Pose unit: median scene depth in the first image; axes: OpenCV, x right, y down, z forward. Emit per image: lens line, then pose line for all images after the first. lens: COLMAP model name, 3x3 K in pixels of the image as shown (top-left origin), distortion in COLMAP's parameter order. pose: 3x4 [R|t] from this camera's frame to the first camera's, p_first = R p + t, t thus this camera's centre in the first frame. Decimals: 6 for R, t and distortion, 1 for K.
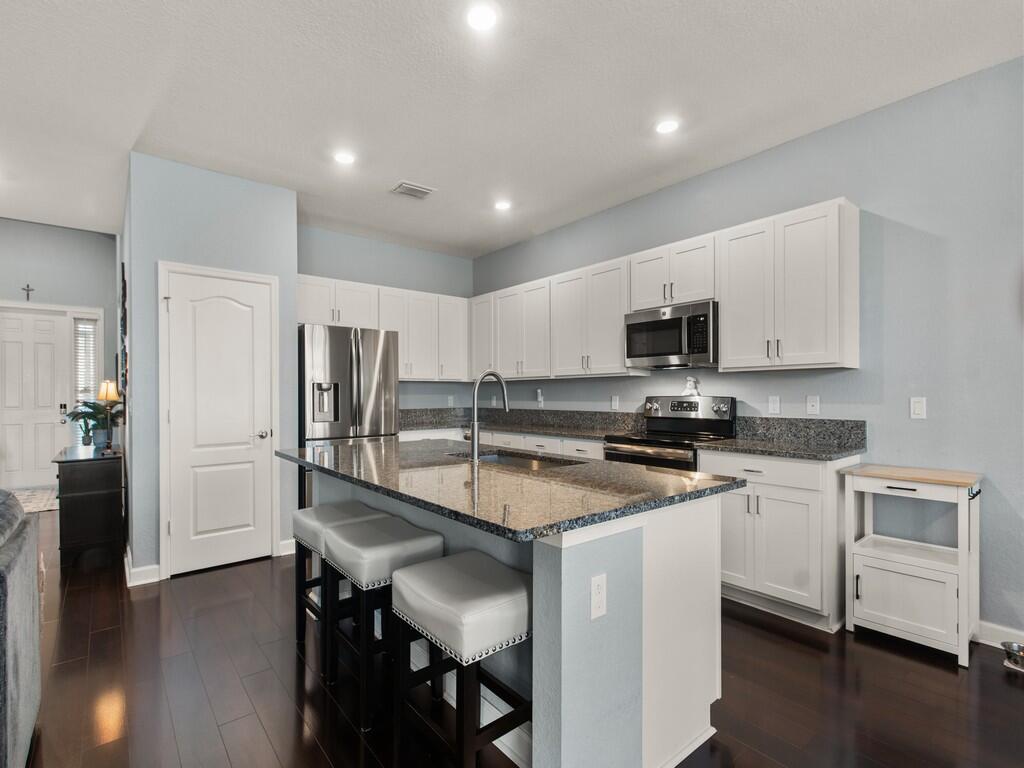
lens RADIAL K [[485.4, 0, 504.6], [0, 485.4, 392.1], [0, 0, 1]] dist [0.003186, -0.000466]
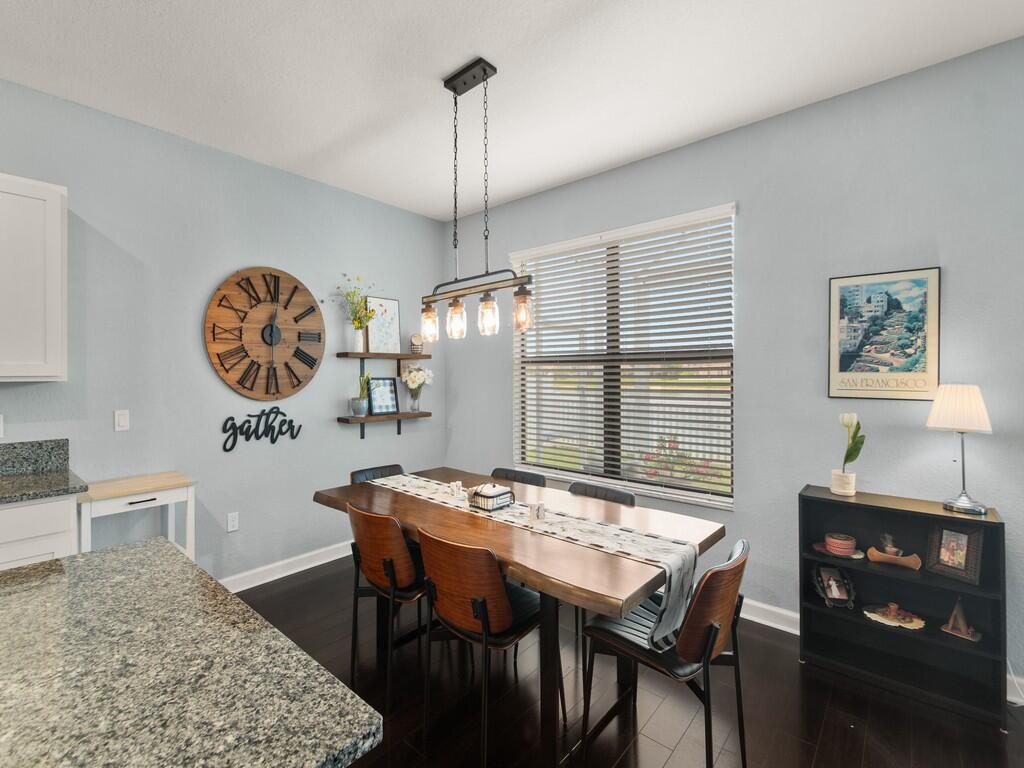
lens RADIAL K [[457.7, 0, 476.7], [0, 457.7, 376.1], [0, 0, 1]] dist [0.008840, -0.002739]
pose [[-0.121739, 0.003994, 0.992554, -0.155944], [0.002297, 0.999990, -0.003742, -0.040441], [-0.992560, 0.001825, -0.121747, 0.261493]]
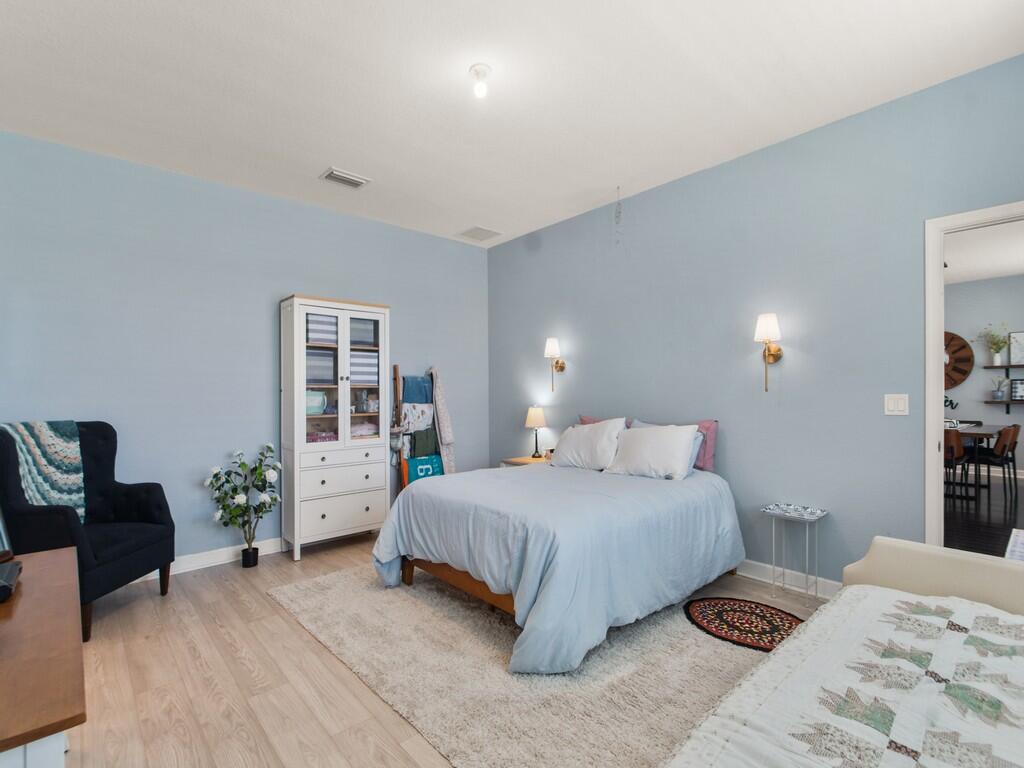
lens RADIAL K [[485.4, 0, 508.7], [0, 485.4, 388.2], [0, 0, 1]] dist [0.003186, -0.000466]
pose [[0.999663, -0.002328, 0.025870, -1.123180], [0.002473, 0.999981, -0.005571, -0.001414], [-0.025856, 0.005633, 0.999650, -1.473039]]
